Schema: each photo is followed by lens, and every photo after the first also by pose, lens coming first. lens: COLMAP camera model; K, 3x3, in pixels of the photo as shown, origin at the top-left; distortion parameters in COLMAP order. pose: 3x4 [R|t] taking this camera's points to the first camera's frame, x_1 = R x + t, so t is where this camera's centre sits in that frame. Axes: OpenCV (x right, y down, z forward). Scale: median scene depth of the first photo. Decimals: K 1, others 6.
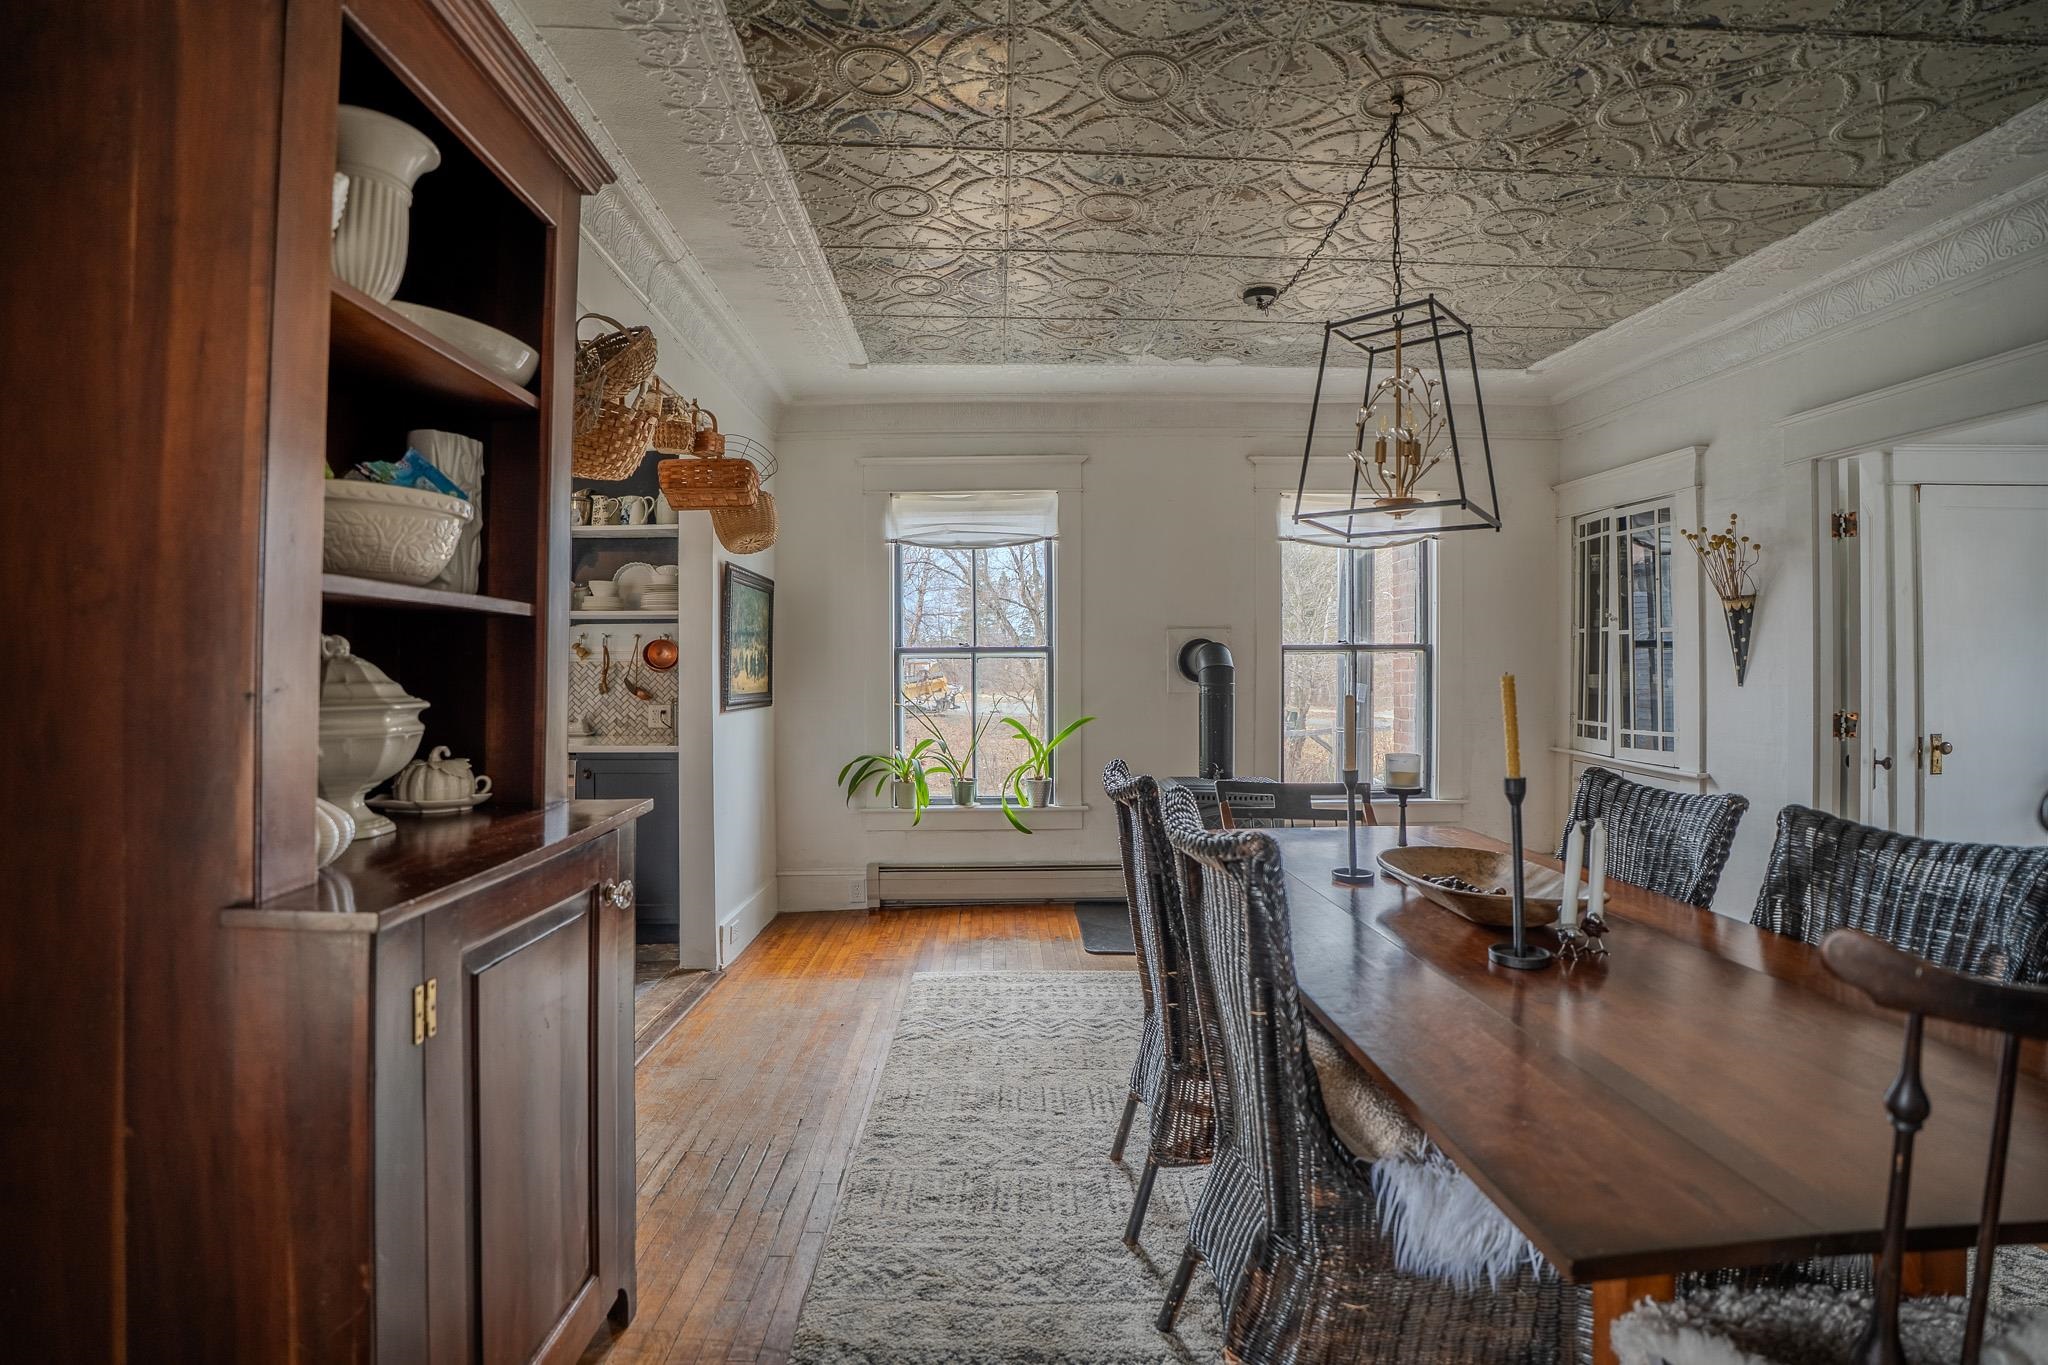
lens RADIAL K [[979.1, 0, 1046.0], [0, 979.1, 682.0], [0, 0, 1]] dist [-0.063793, 0.017716]
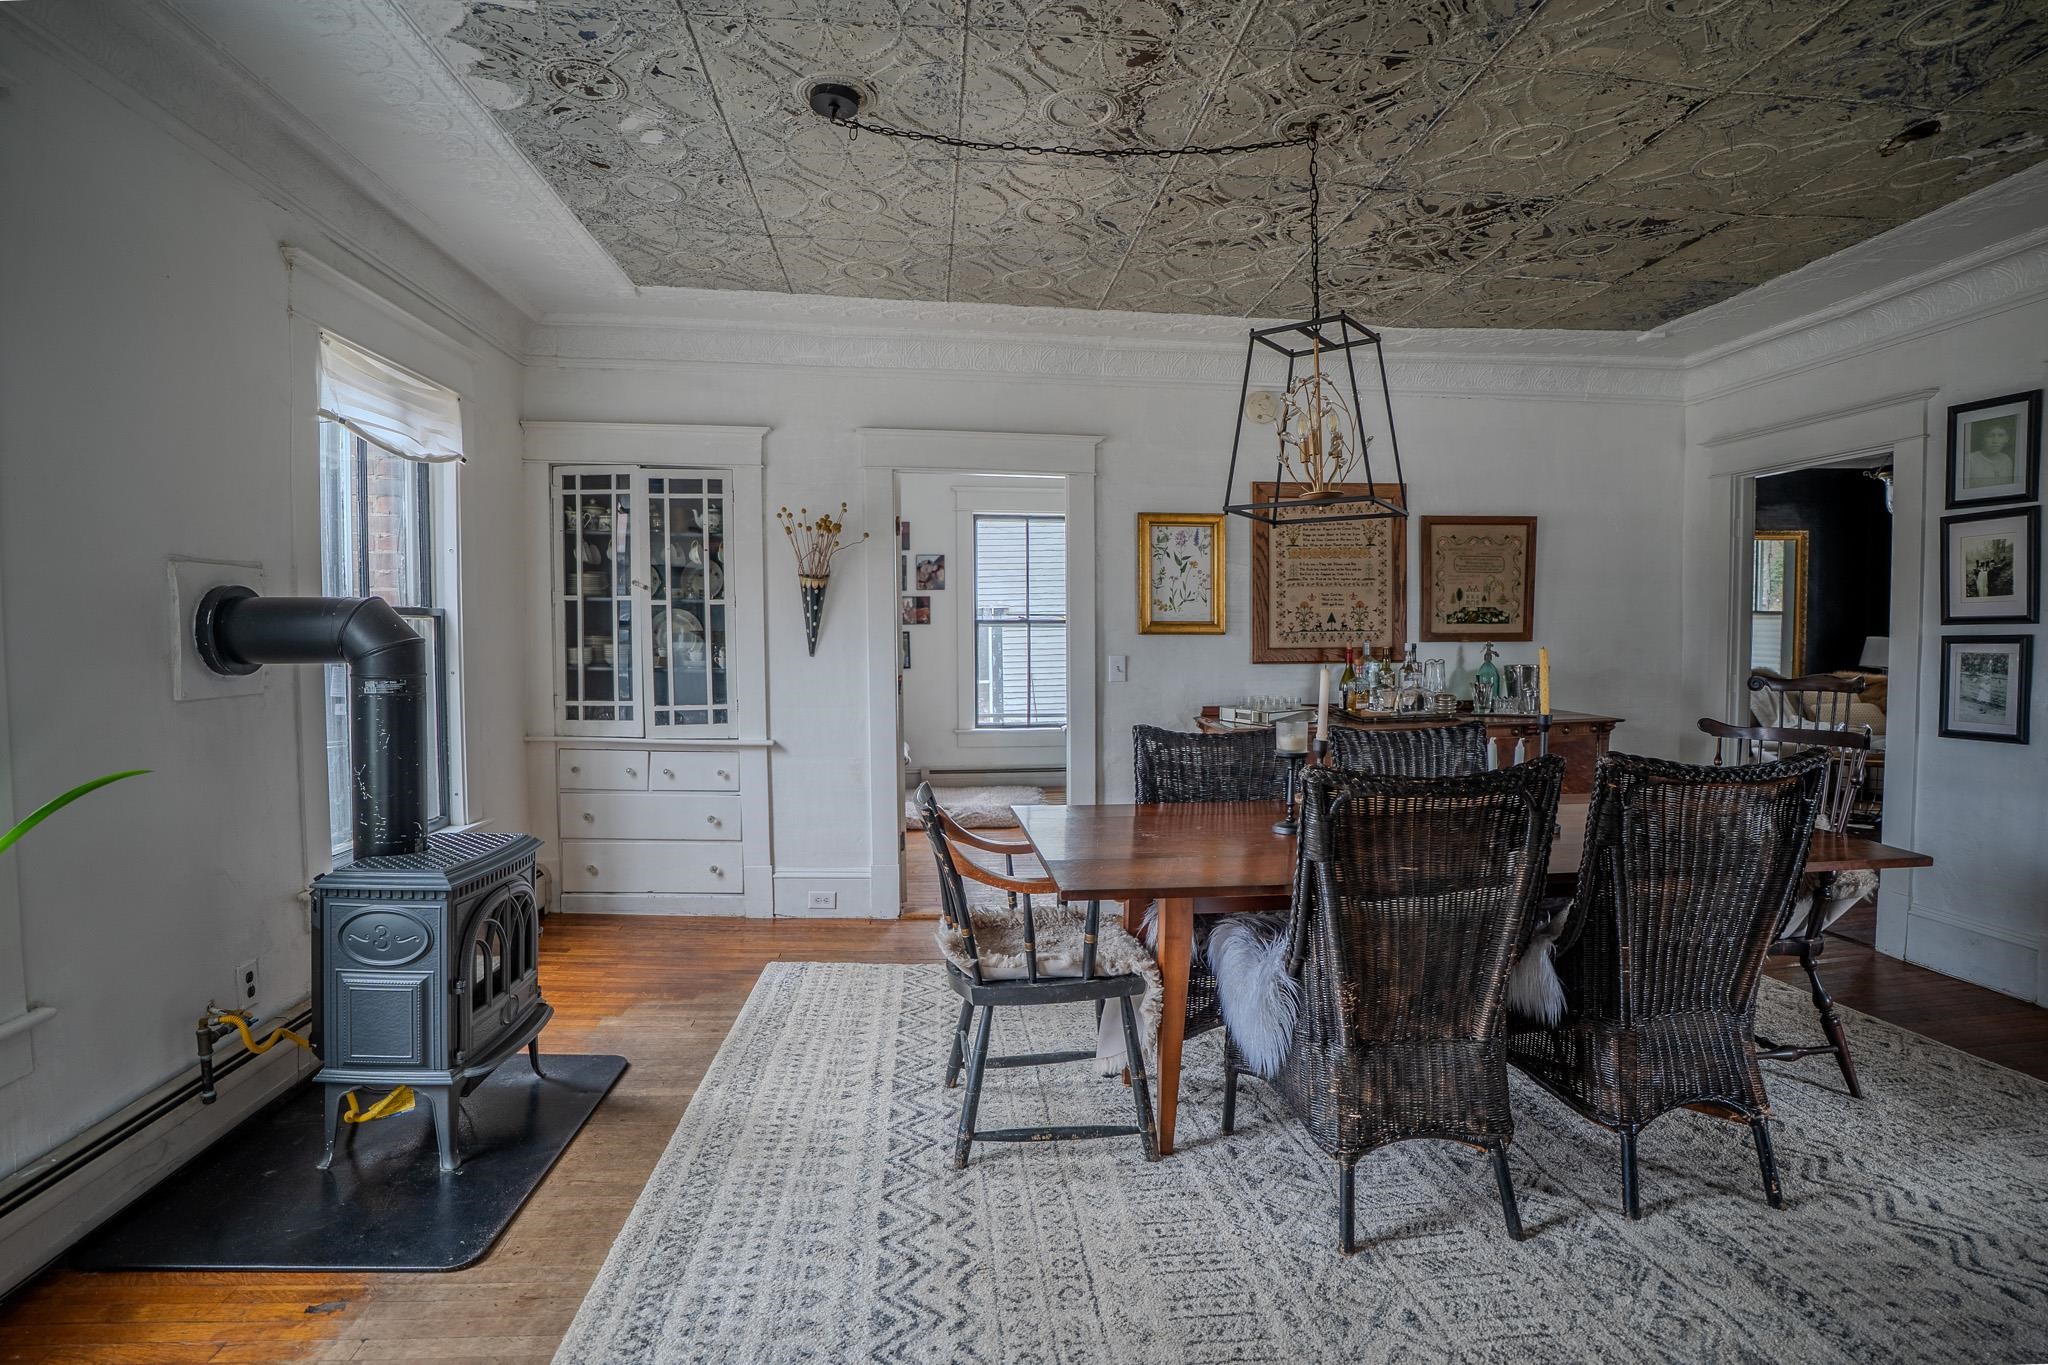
lens RADIAL K [[979.1, 0, 999.5], [0, 979.1, 688.6], [0, 0, 1]] dist [-0.063793, 0.017716]
pose [[-0.050748, -0.051482, 0.997384, -0.390725], [0.012366, 0.998562, 0.052172, -0.014061], [-0.998635, 0.014981, -0.050038, 0.755799]]
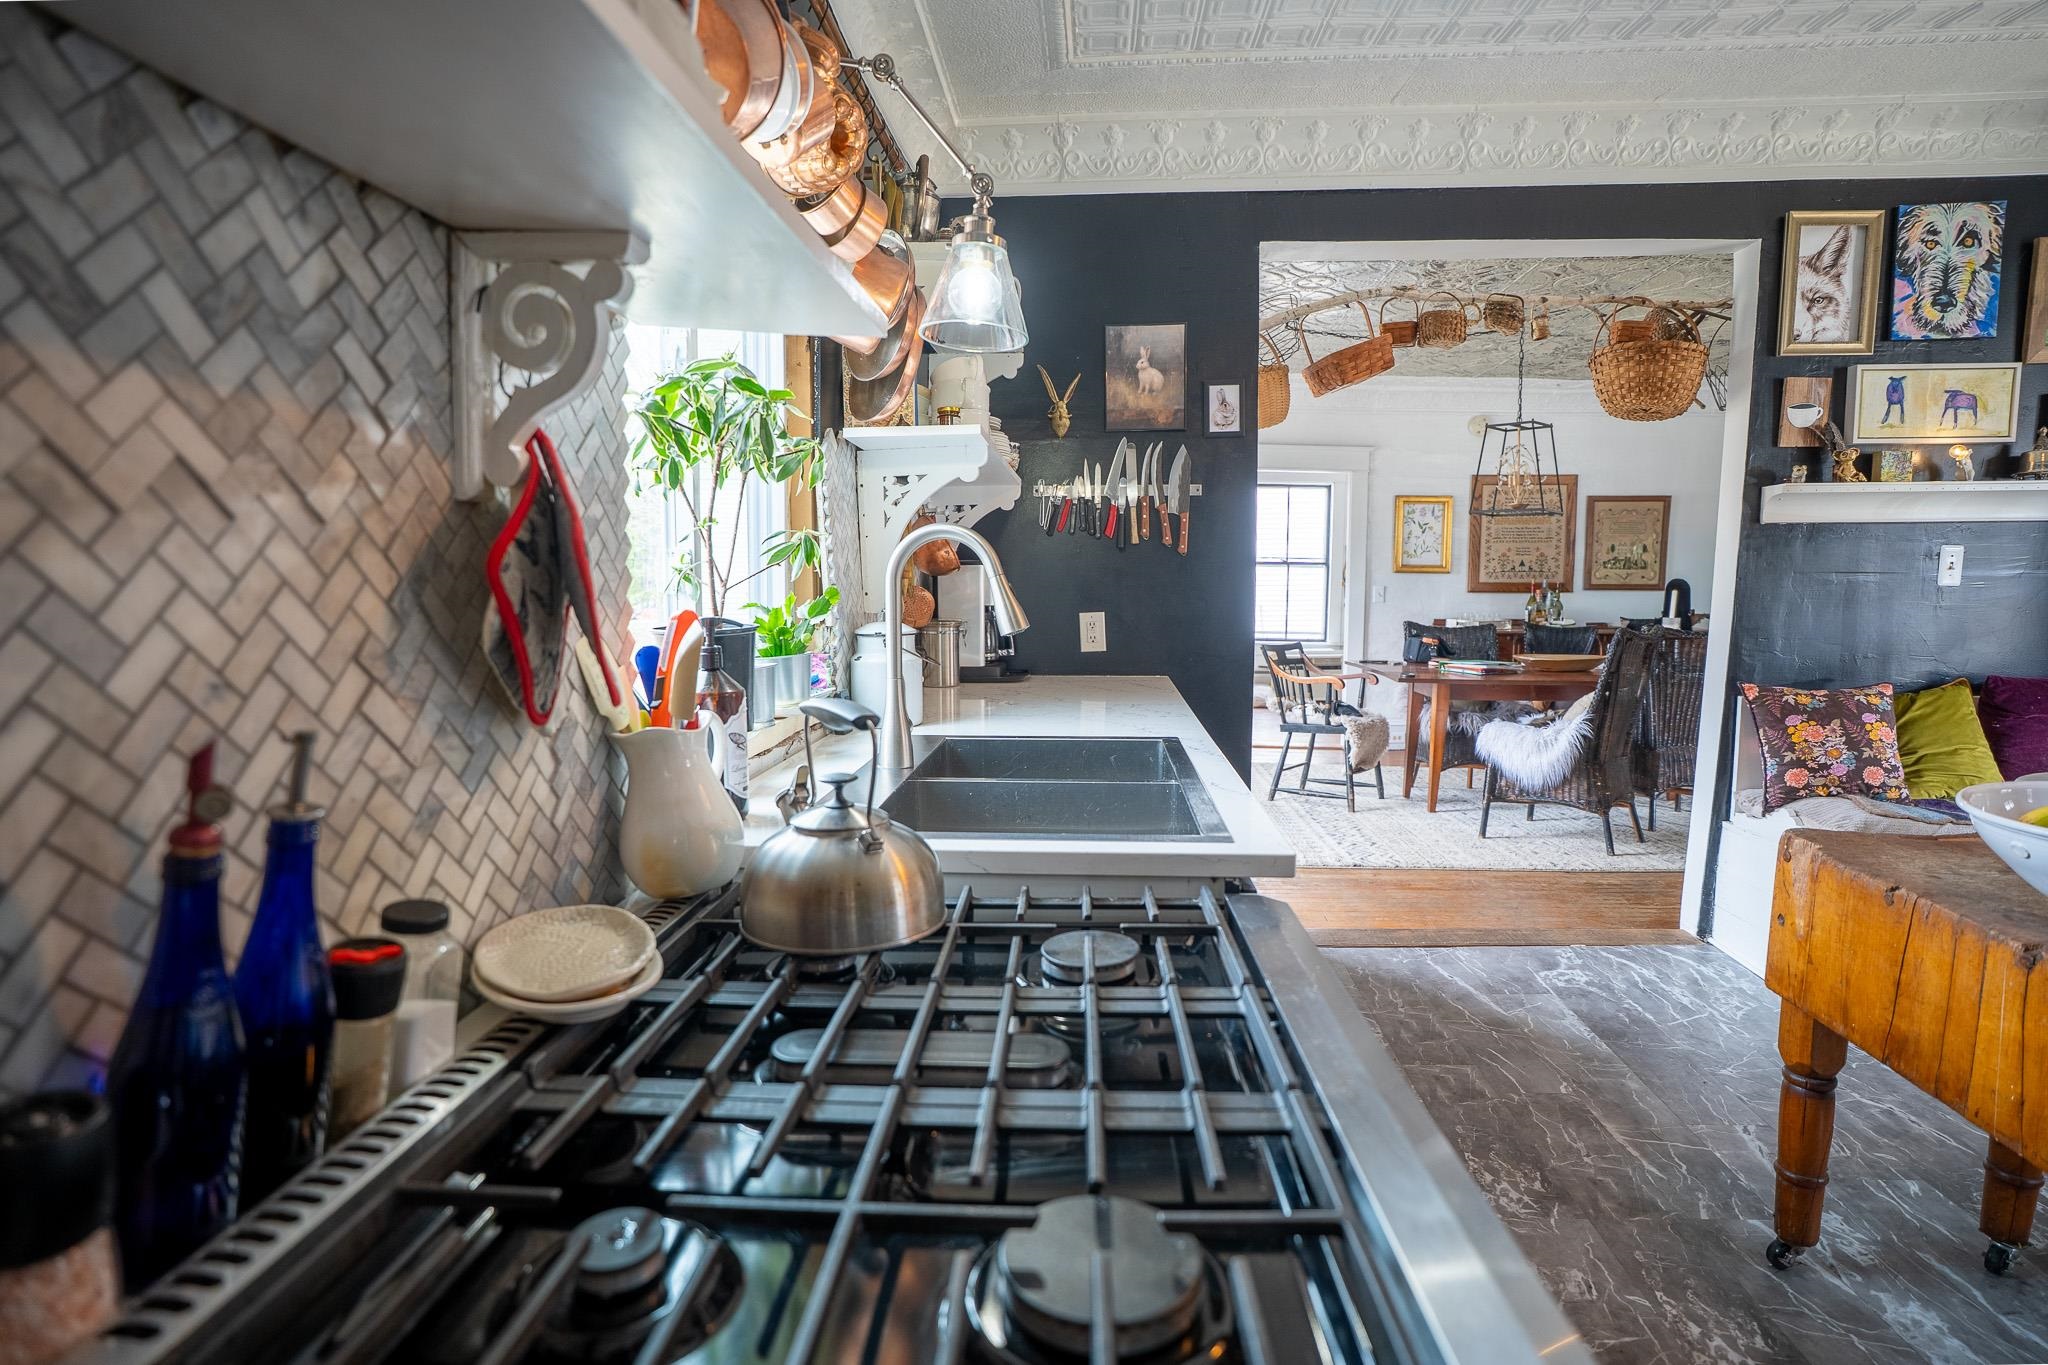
lens RADIAL K [[1015.0, 0, 1008.1], [0, 1015.0, 695.9], [0, 0, 1]] dist [-0.055736, 0.017321]
pose [[0.102270, -0.113731, 0.988234, -1.133098], [0.005648, 0.993493, 0.113751, -0.005955], [-0.994741, -0.006052, 0.102247, 1.029431]]
